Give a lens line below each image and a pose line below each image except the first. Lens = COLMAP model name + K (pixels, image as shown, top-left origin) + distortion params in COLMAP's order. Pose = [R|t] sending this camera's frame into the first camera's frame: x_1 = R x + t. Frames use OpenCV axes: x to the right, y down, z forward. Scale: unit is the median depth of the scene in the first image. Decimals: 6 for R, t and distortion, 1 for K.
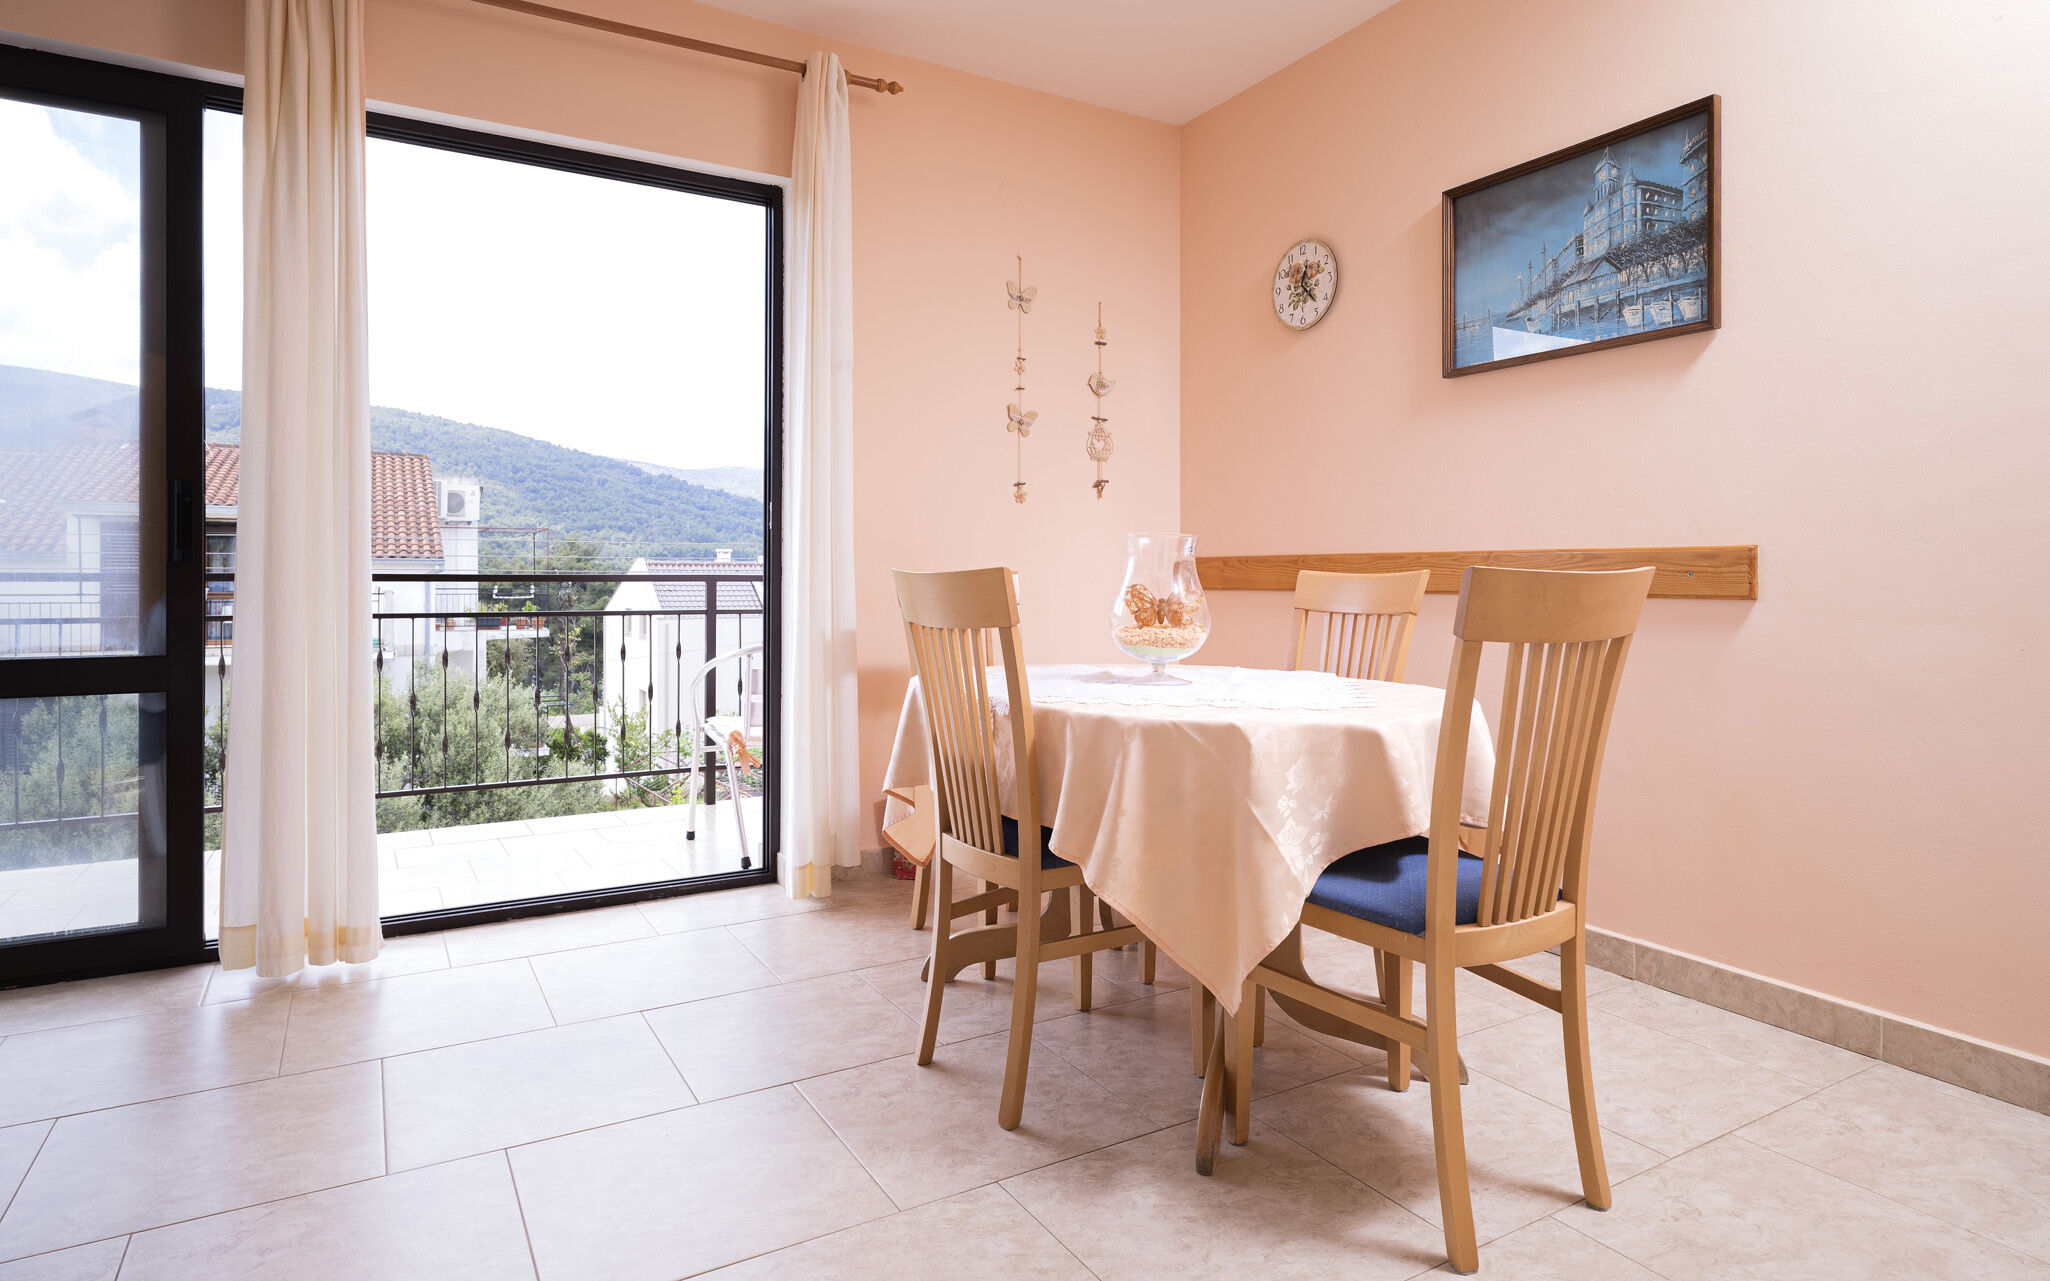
lens RADIAL K [[1111.5, 0, 1002.0], [0, 1111.5, 585.0], [0, 0, 1]] dist [-0.006437, 0.002232]
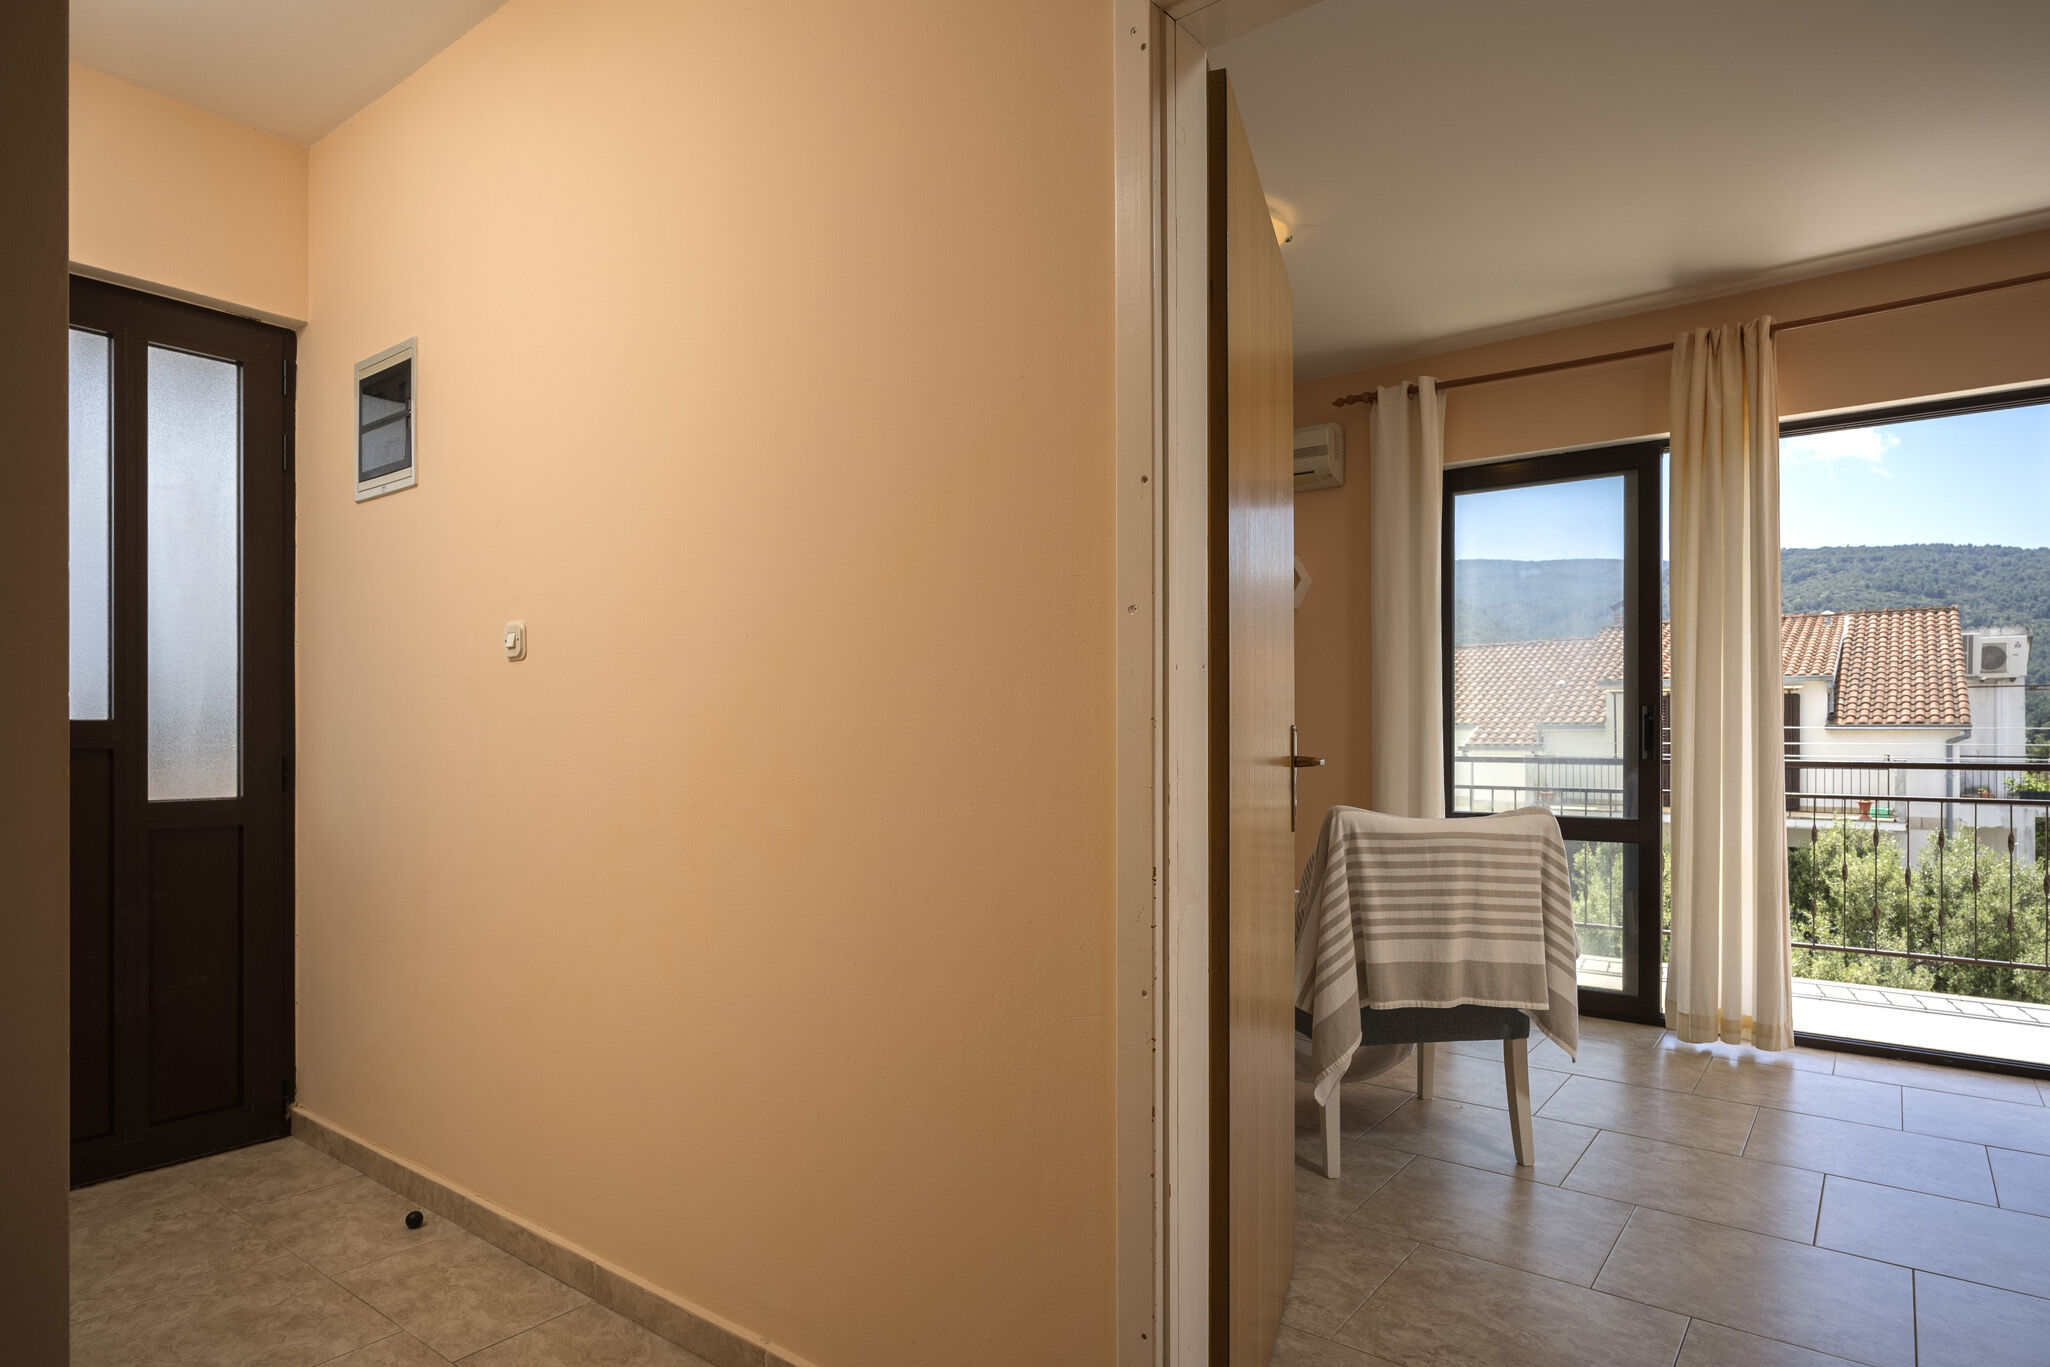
lens RADIAL K [[1131.6, 0, 1019.1], [0, 1131.6, 727.5], [0, 0, 1]] dist [0.000905, 0.000855]
pose [[0.377625, -0.007736, -0.925926, 0.264701], [-0.006264, 0.999921, -0.010909, -0.029162], [0.925938, 0.009919, 0.377546, -0.273989]]
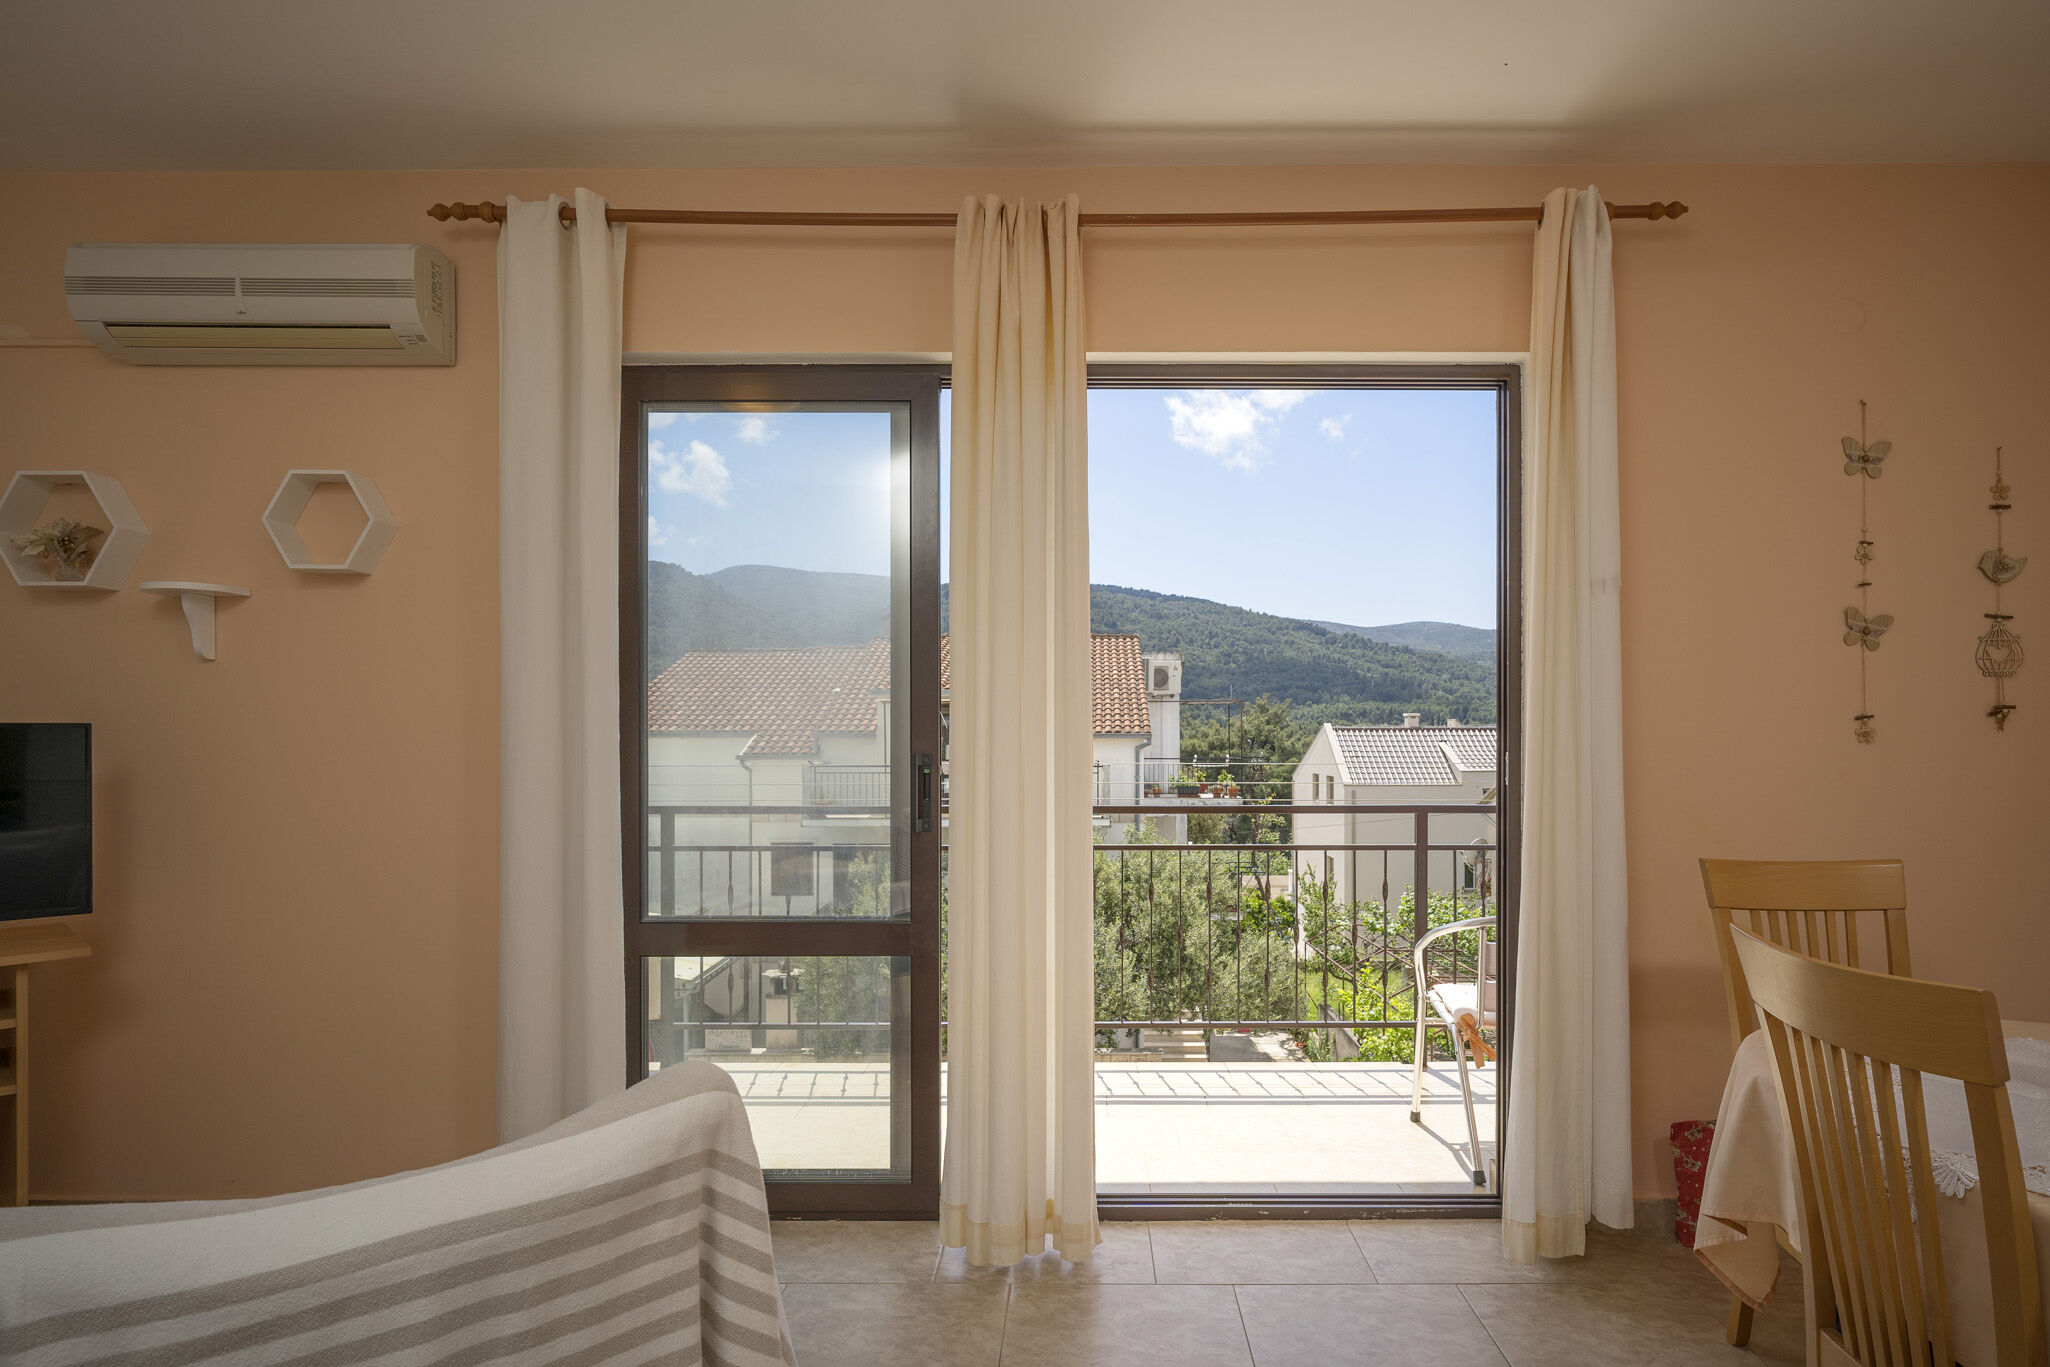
lens RADIAL K [[1131.6, 0, 1091.3], [0, 1131.6, 739.5], [0, 0, 1]] dist [0.000905, 0.000855]
pose [[0.868439, -0.003275, -0.495786, -0.053246], [0.002152, 0.999994, -0.002836, -0.072081], [0.495792, 0.001396, 0.868440, 0.109907]]
